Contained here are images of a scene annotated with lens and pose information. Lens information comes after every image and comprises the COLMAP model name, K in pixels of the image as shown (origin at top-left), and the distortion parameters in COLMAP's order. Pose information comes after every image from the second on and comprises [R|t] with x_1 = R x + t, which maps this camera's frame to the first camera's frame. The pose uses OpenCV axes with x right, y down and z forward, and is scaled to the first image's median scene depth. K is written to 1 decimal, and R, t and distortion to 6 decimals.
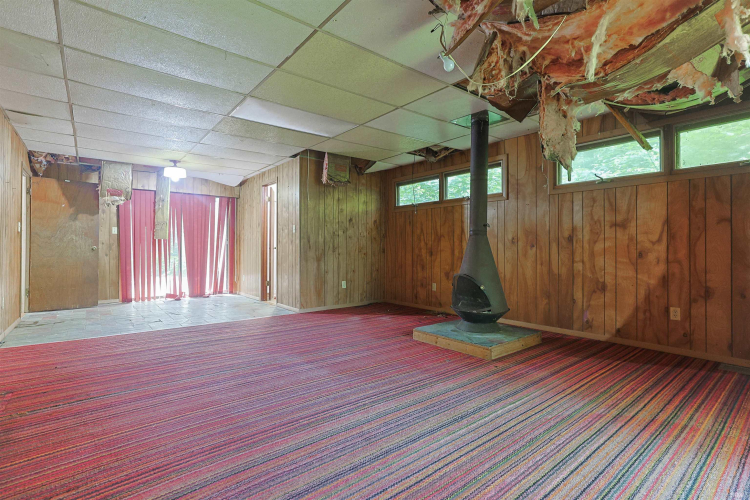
lens RADIAL K [[361.9, 0, 378.5], [0, 361.9, 246.9], [0, 0, 1]] dist [-0.022734, 0.014128]
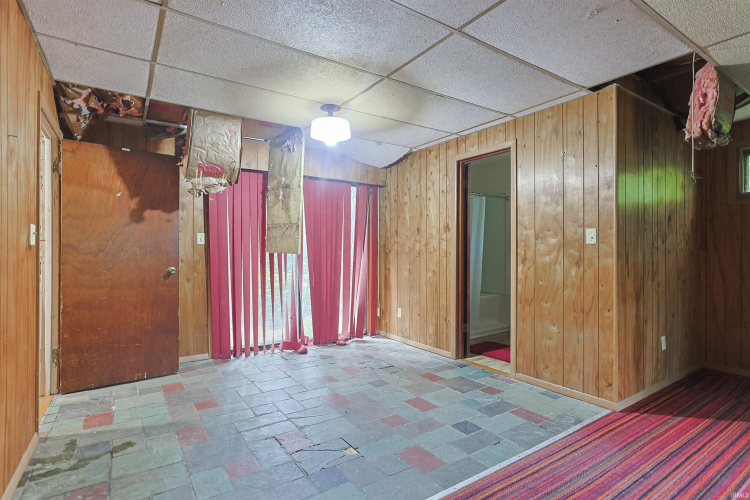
lens RADIAL K [[399.7, 0, 439.5], [0, 399.7, 253.0], [0, 0, 1]] dist [-0.004226, 0.000975]
pose [[0.999887, -0.003734, -0.014591, -0.393997], [0.003784, 0.999987, 0.003421, -0.027109], [0.014578, -0.003476, 0.999888, 0.412050]]
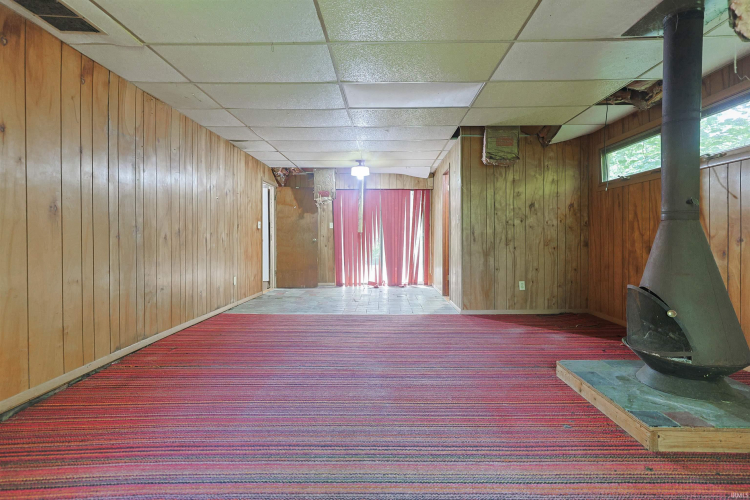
lens RADIAL K [[367.9, 0, 359.8], [0, 367.9, 242.6], [0, 0, 1]] dist [-0.024201, 0.015223]
pose [[0.773047, 0.004281, -0.634334, 0.139667], [0.004152, 0.999922, 0.011808, -0.003509], [0.634335, -0.011762, 0.772969, 0.133003]]
